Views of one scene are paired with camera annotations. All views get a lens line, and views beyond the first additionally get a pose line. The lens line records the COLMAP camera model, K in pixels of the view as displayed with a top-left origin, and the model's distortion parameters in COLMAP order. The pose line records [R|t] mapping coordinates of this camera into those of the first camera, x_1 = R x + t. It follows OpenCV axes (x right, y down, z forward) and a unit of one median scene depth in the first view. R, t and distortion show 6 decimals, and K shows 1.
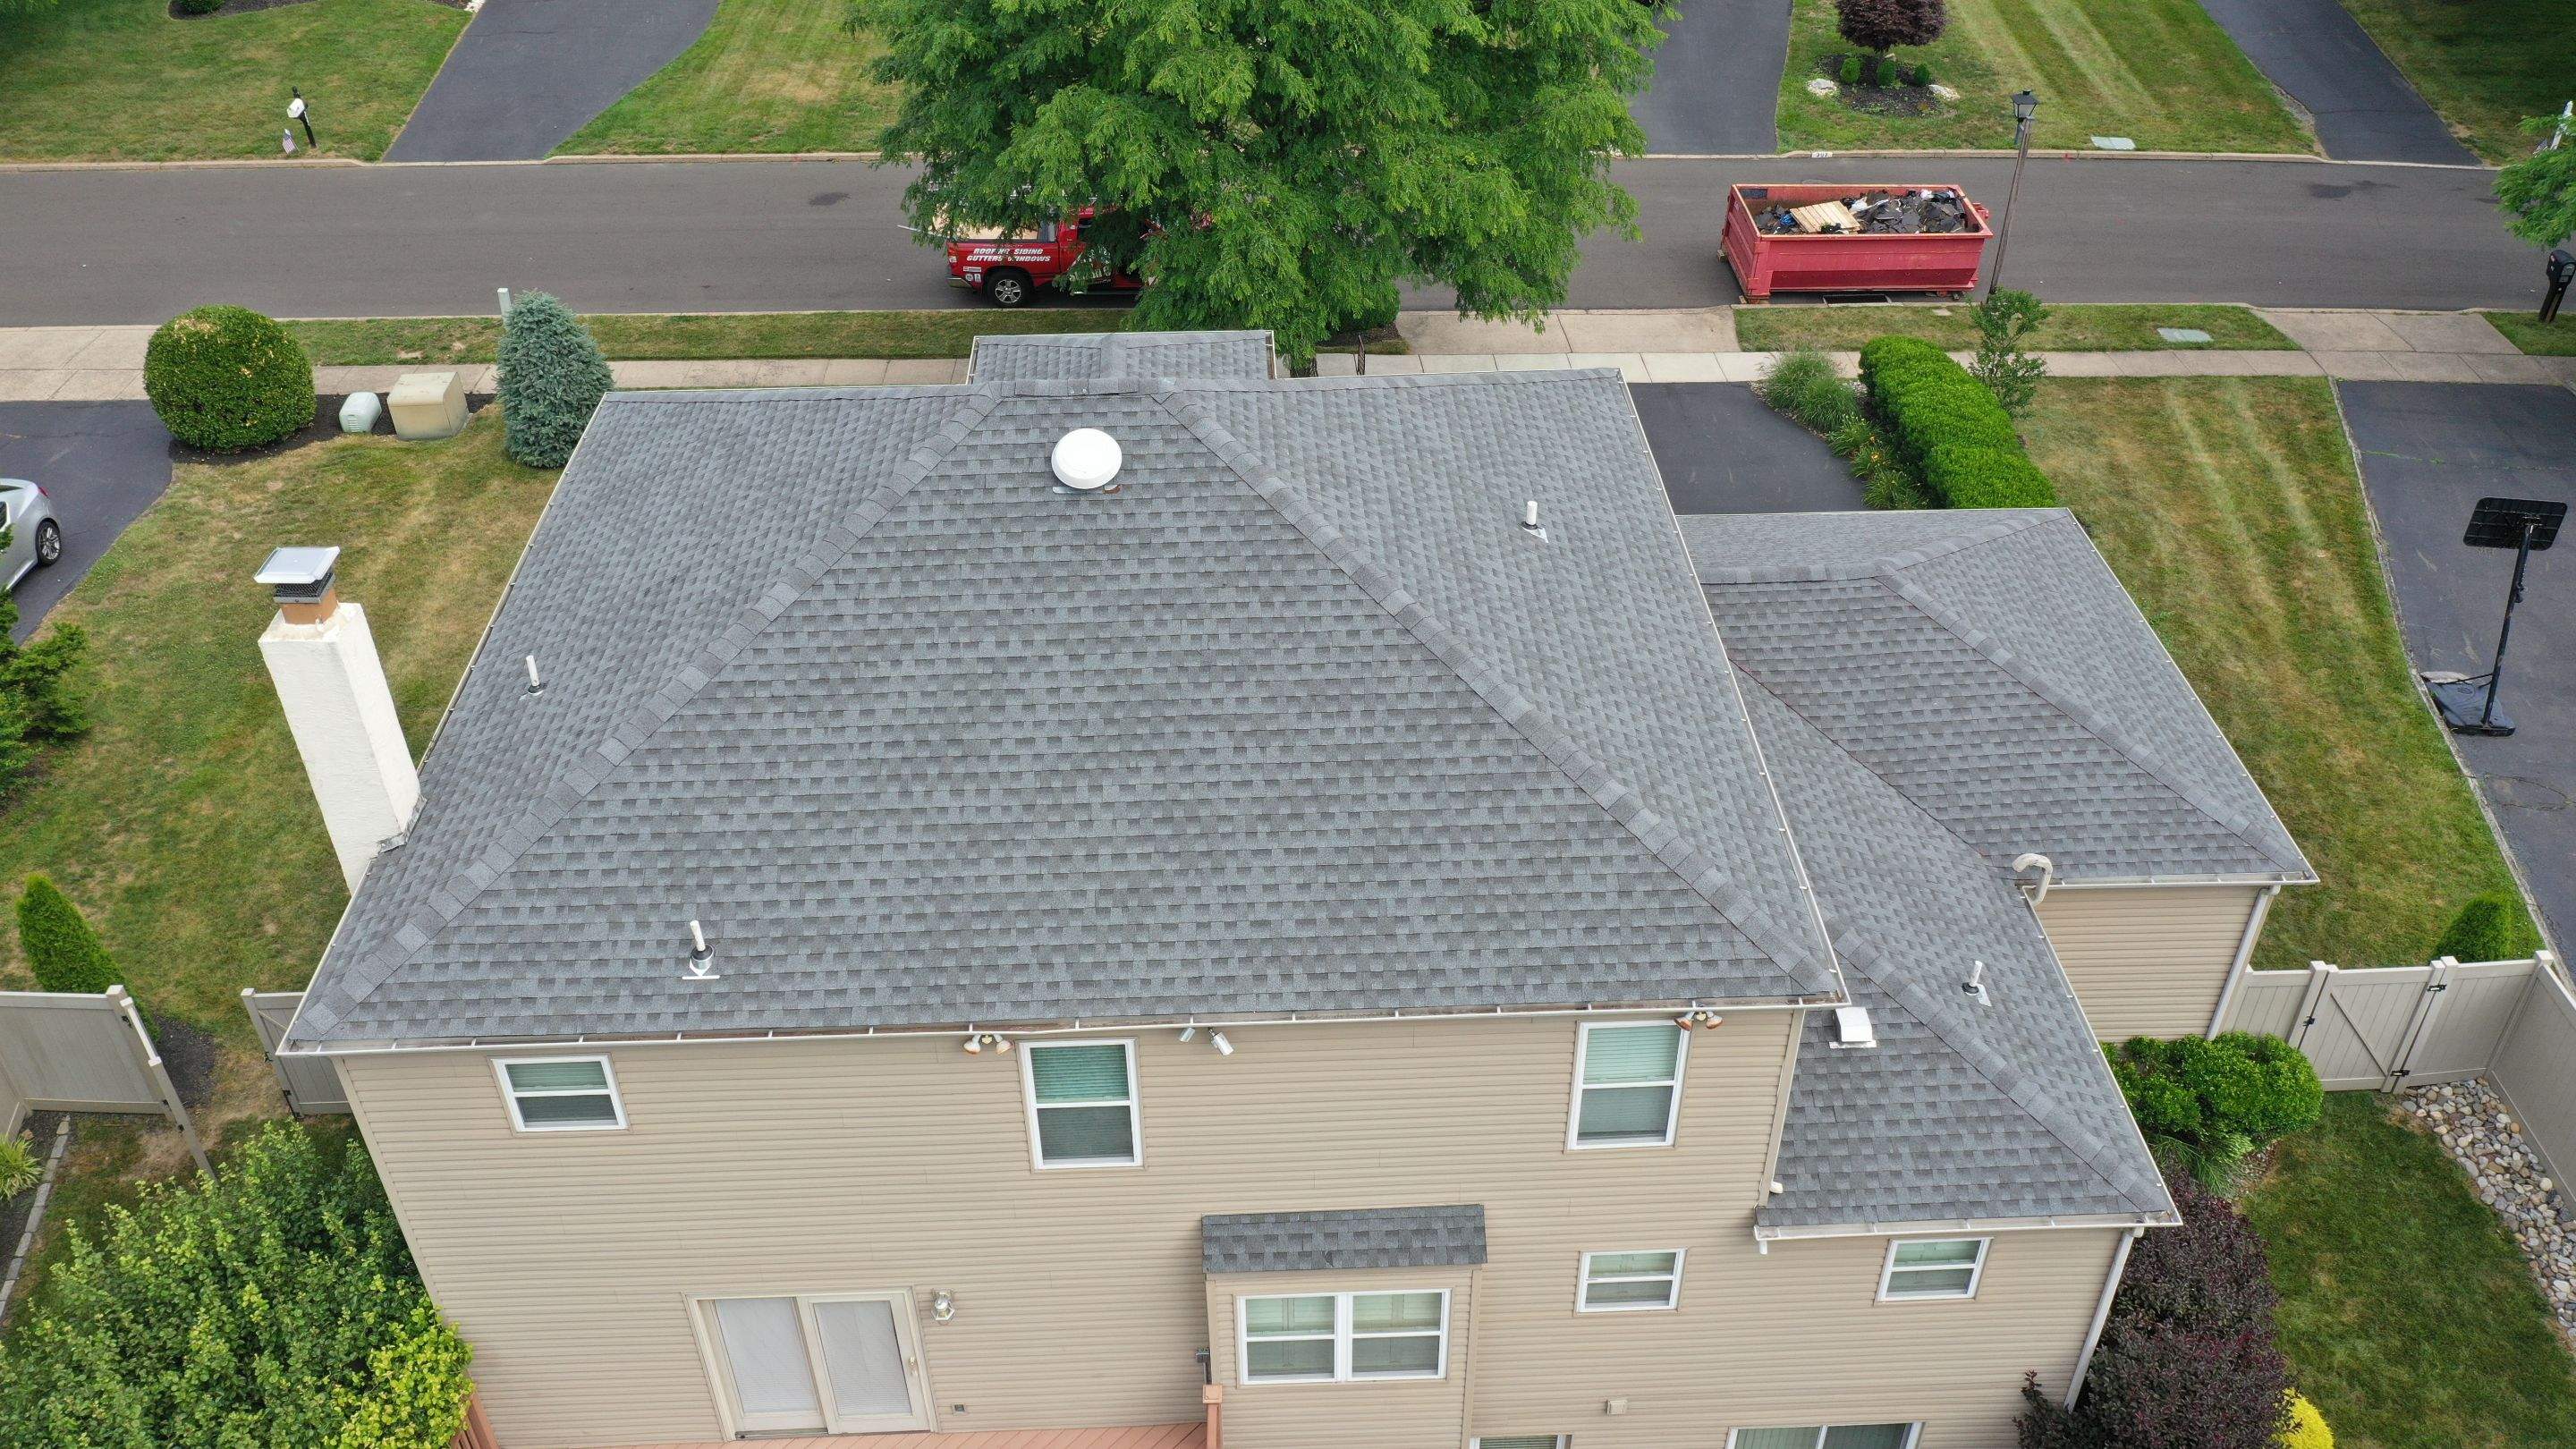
lens RADIAL K [[2045.8, 0, 1286.1], [0, 2045.8, 719.4], [0, 0, 1]] dist [0.010838, 0.003497]
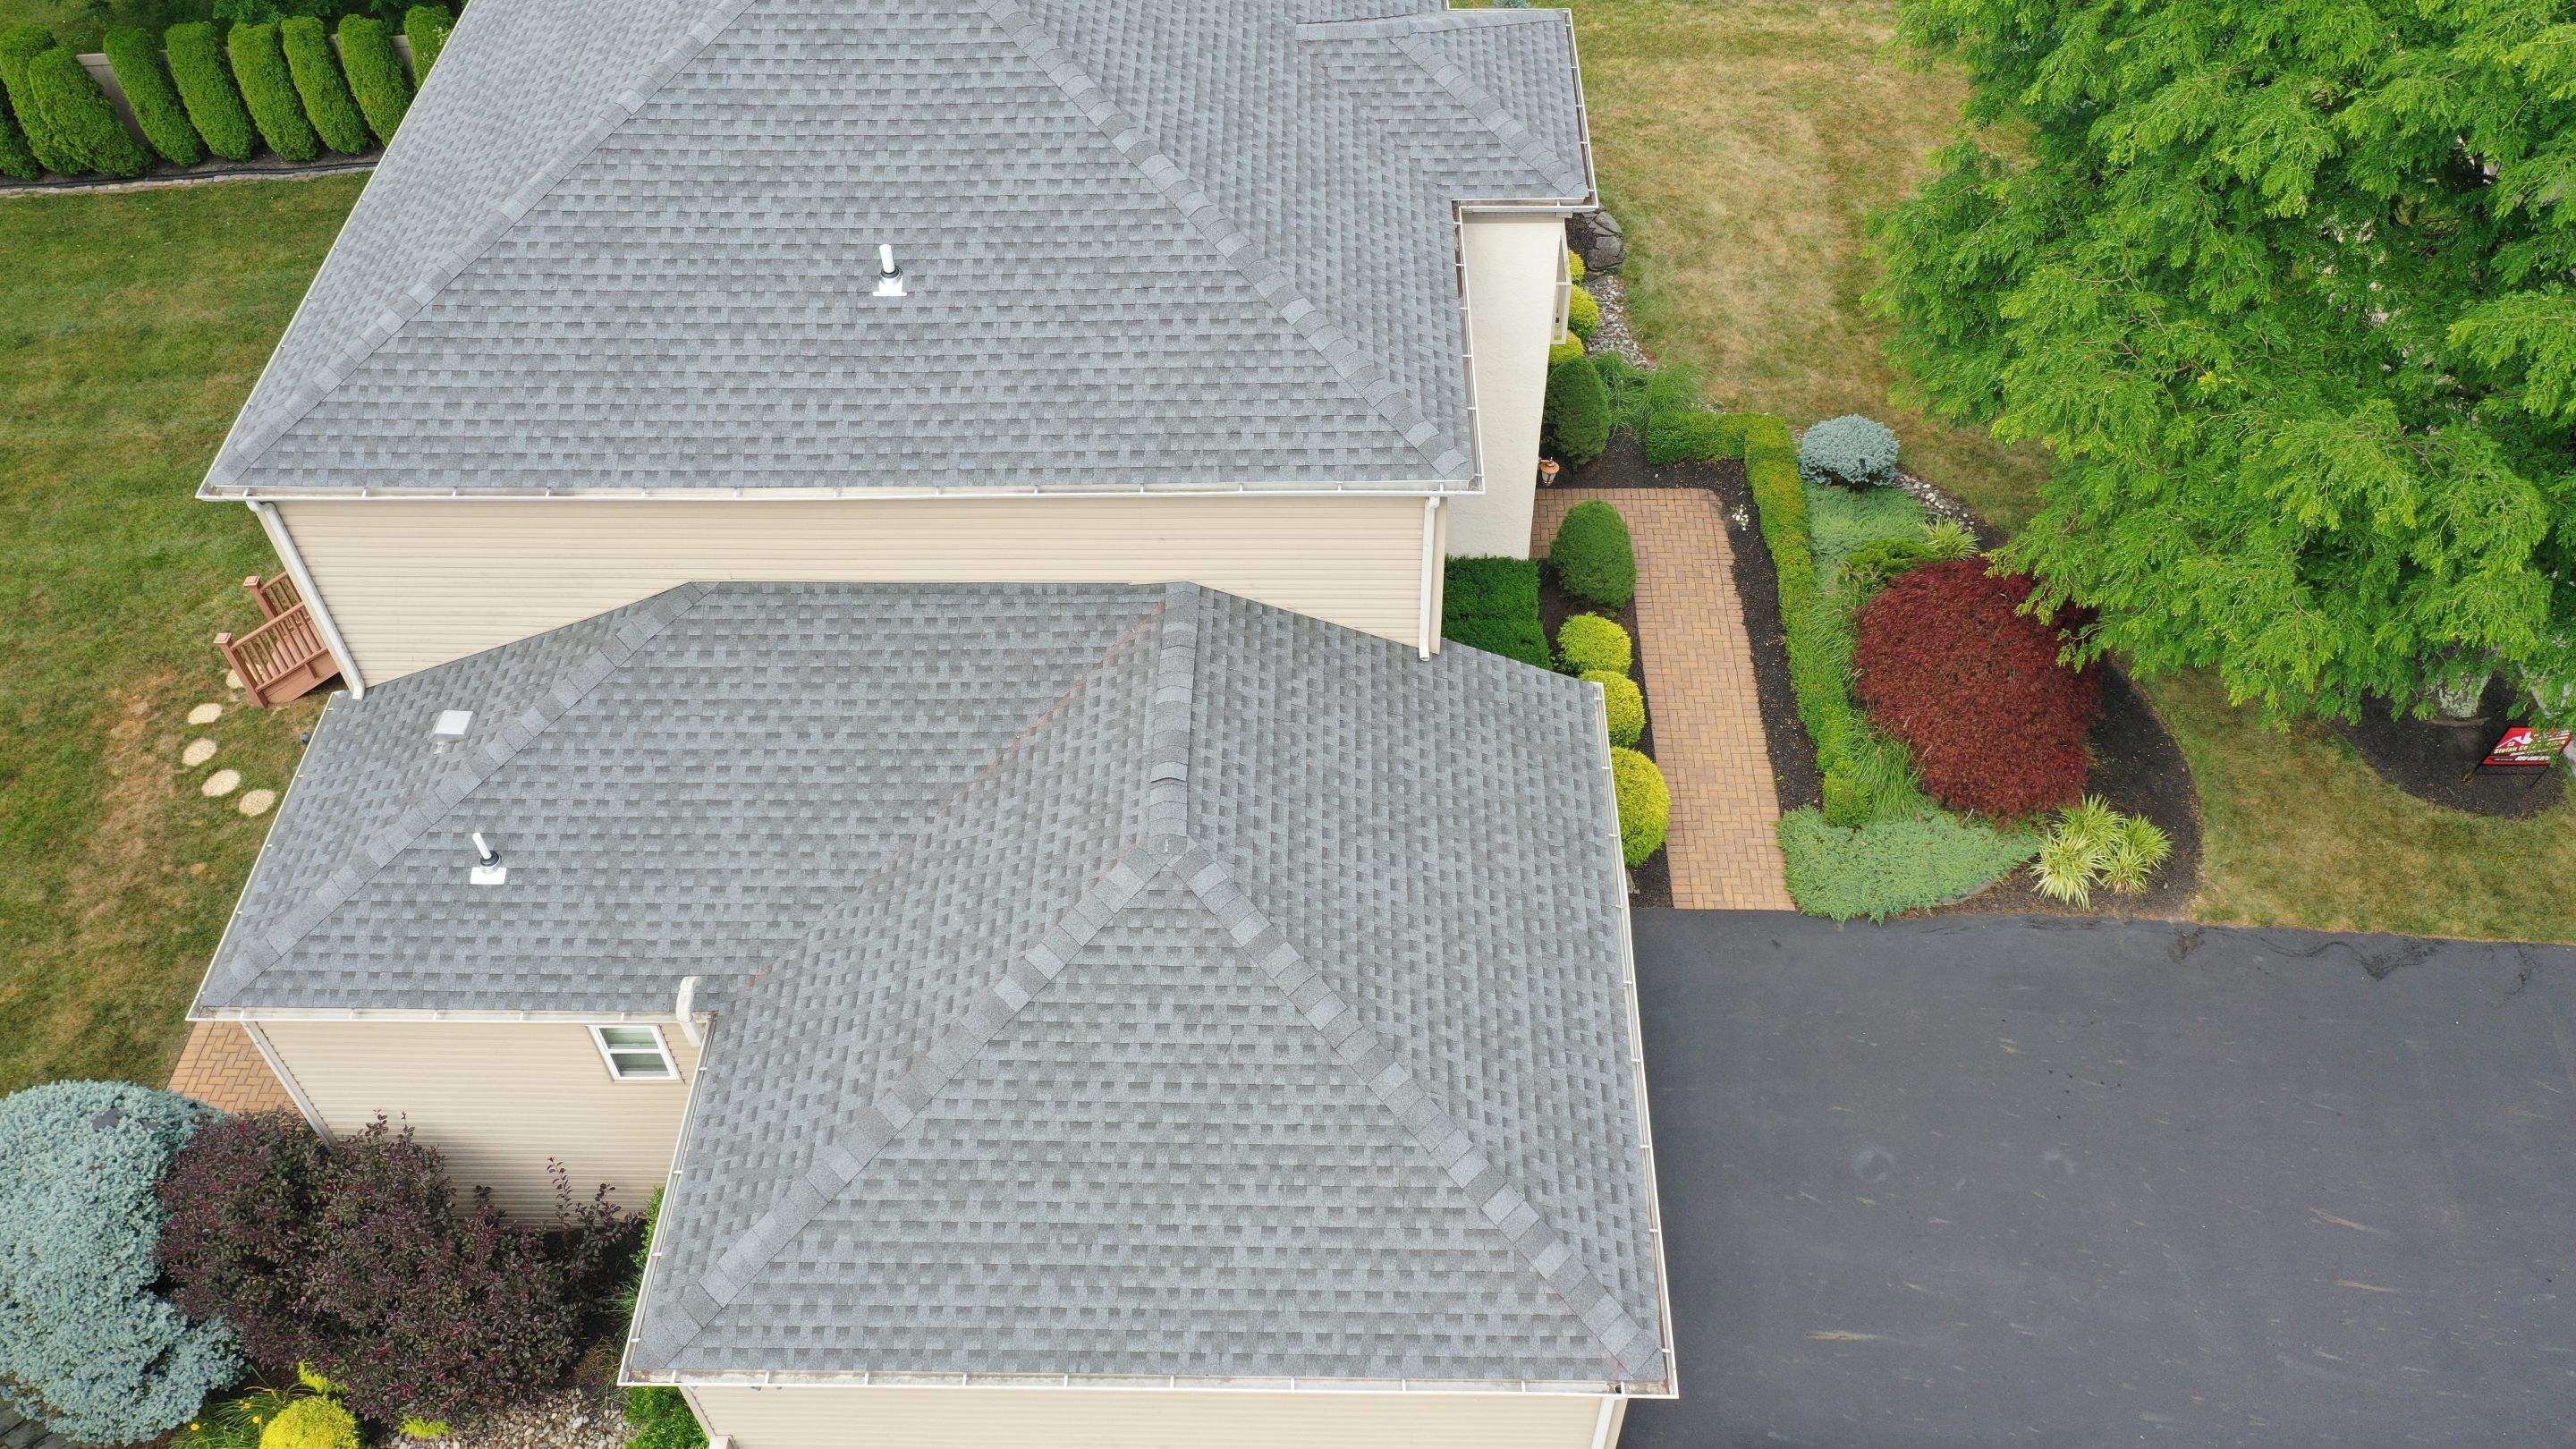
lens RADIAL K [[2045.8, 0, 1290.2], [0, 2045.8, 730.4], [0, 0, 1]] dist [0.010838, 0.003497]
pose [[-0.051982, 0.747871, -0.661806, 0.937953], [-0.583040, 0.515305, 0.628113, -0.721375], [0.810779, 0.418510, 0.409252, 0.963782]]
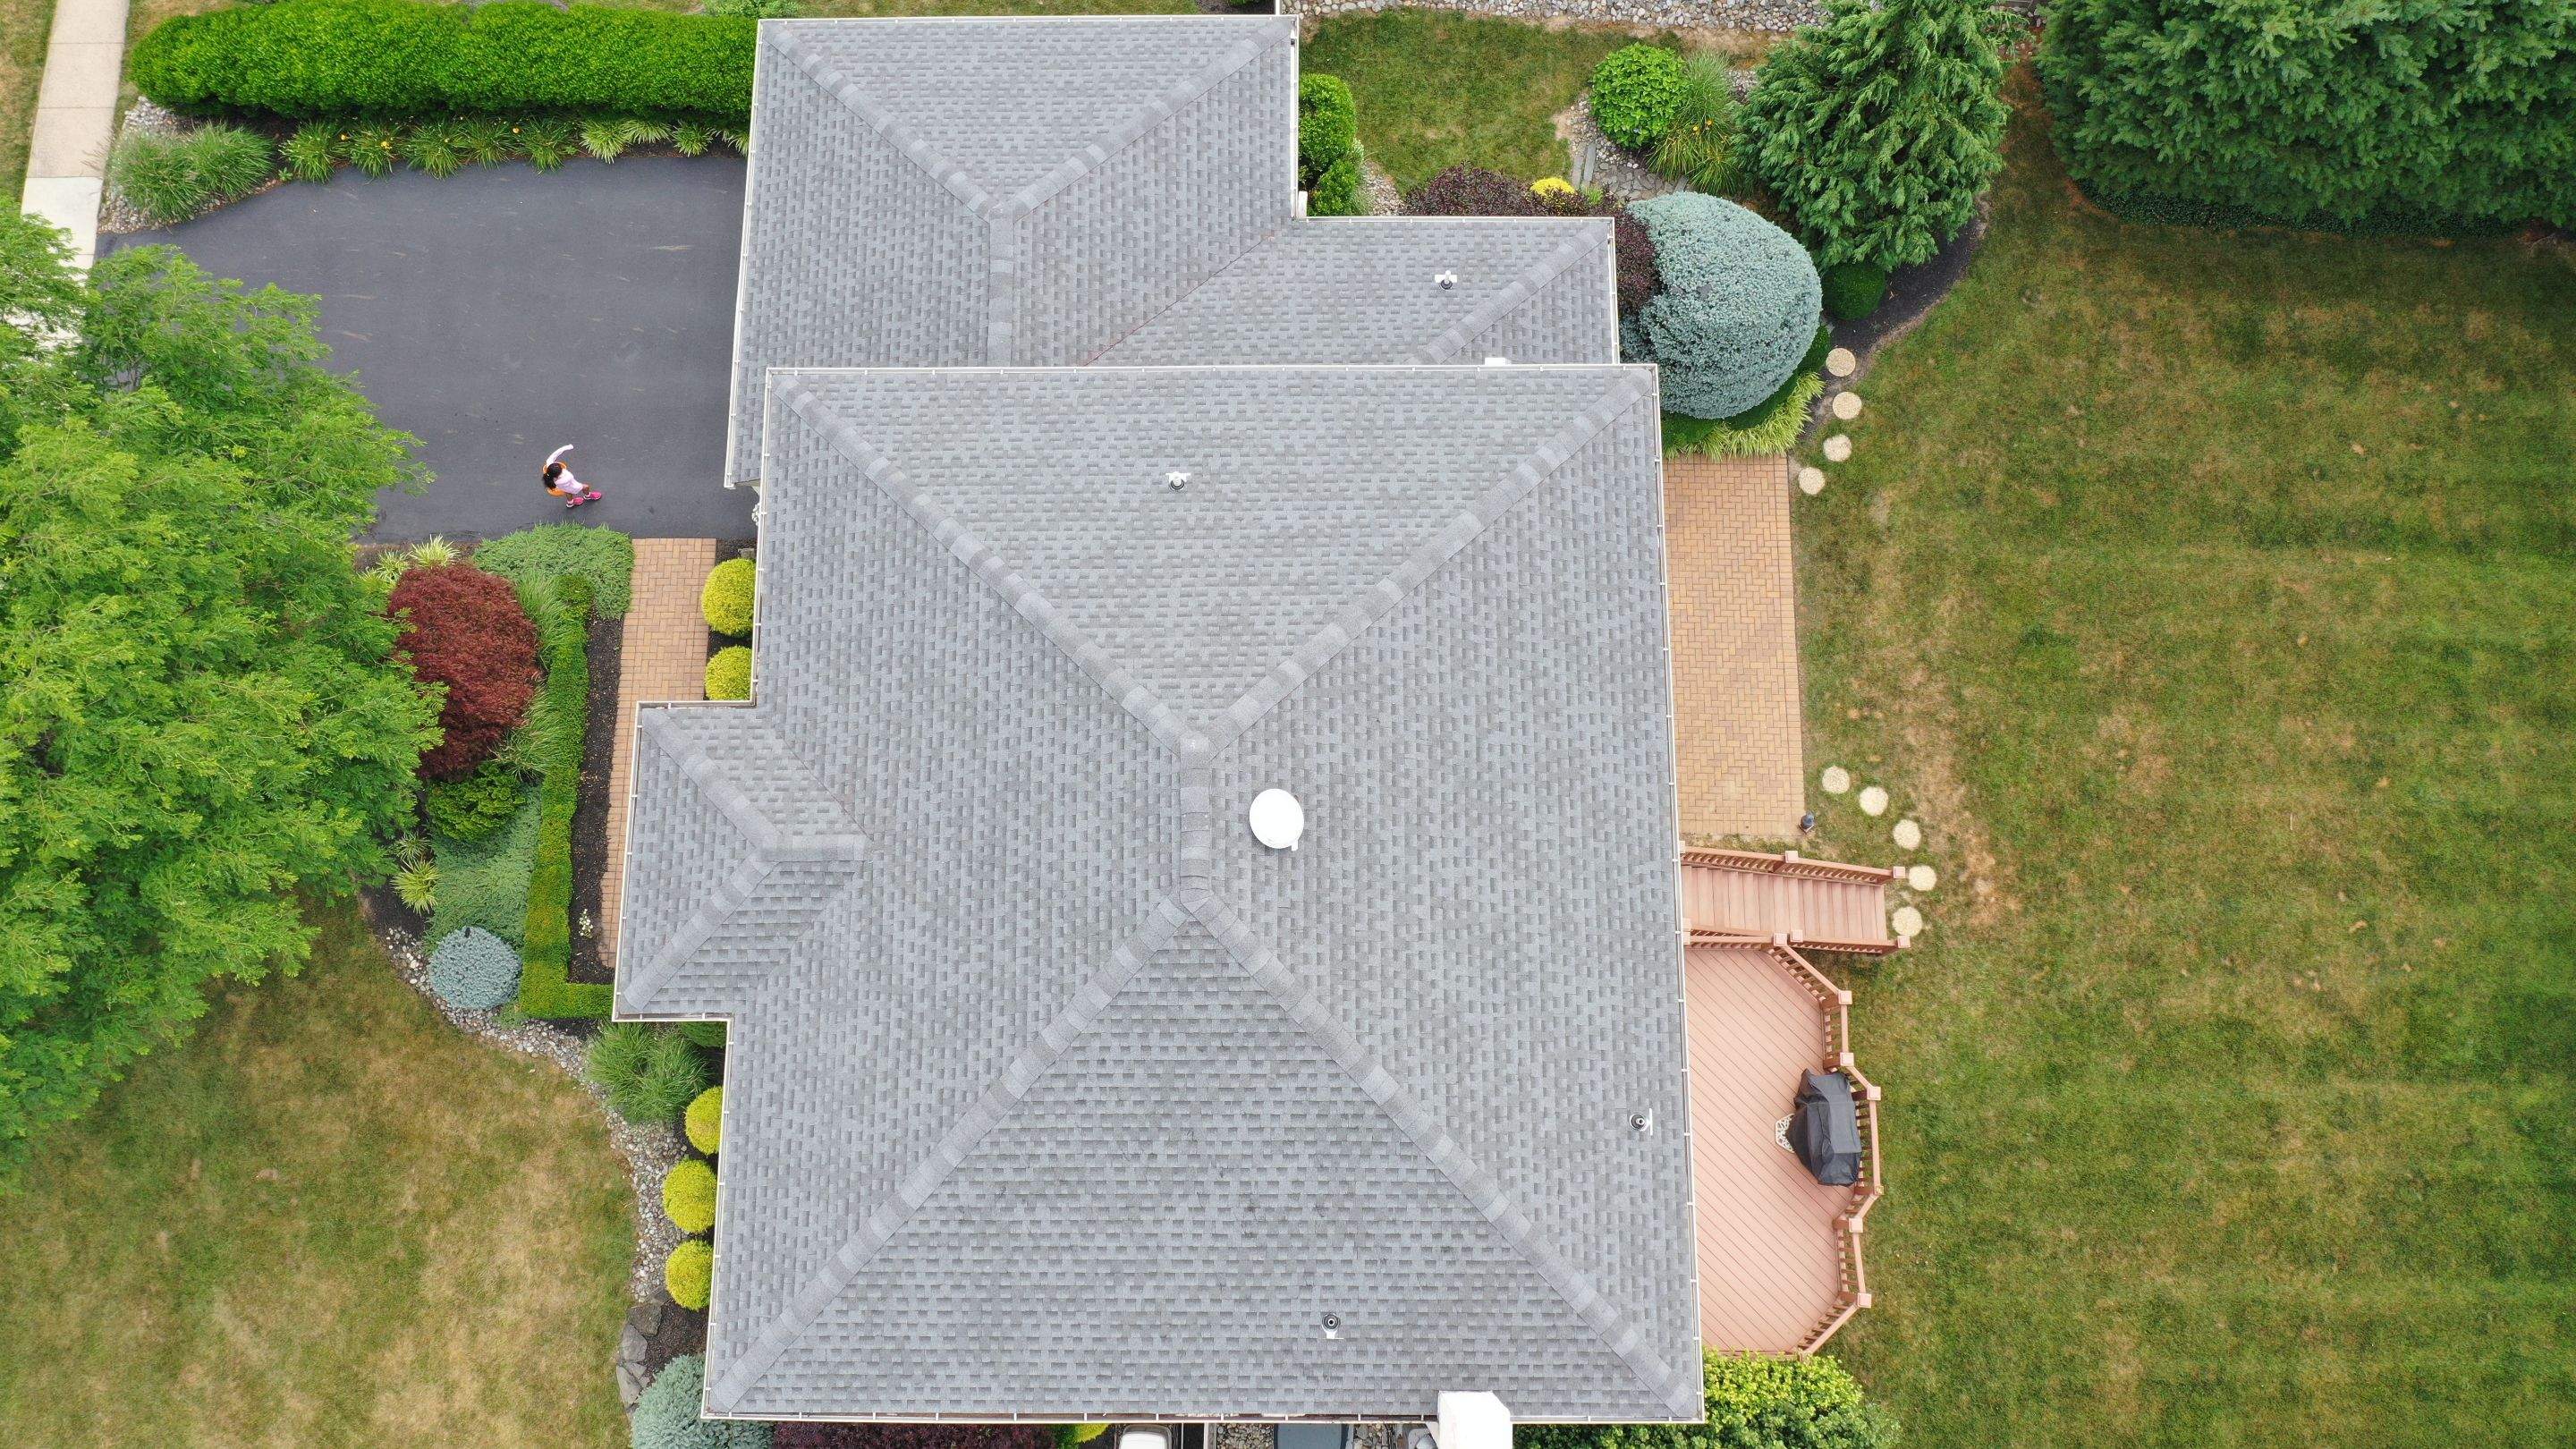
lens RADIAL K [[2045.8, 0, 1291.8], [0, 2045.8, 717.9], [0, 0, 1]] dist [0.010838, 0.003497]
pose [[0.035983, -0.972128, 0.231674, -0.314374], [0.605494, 0.205636, 0.768824, -1.039900], [-0.795036, 0.112613, 0.596017, 0.294164]]
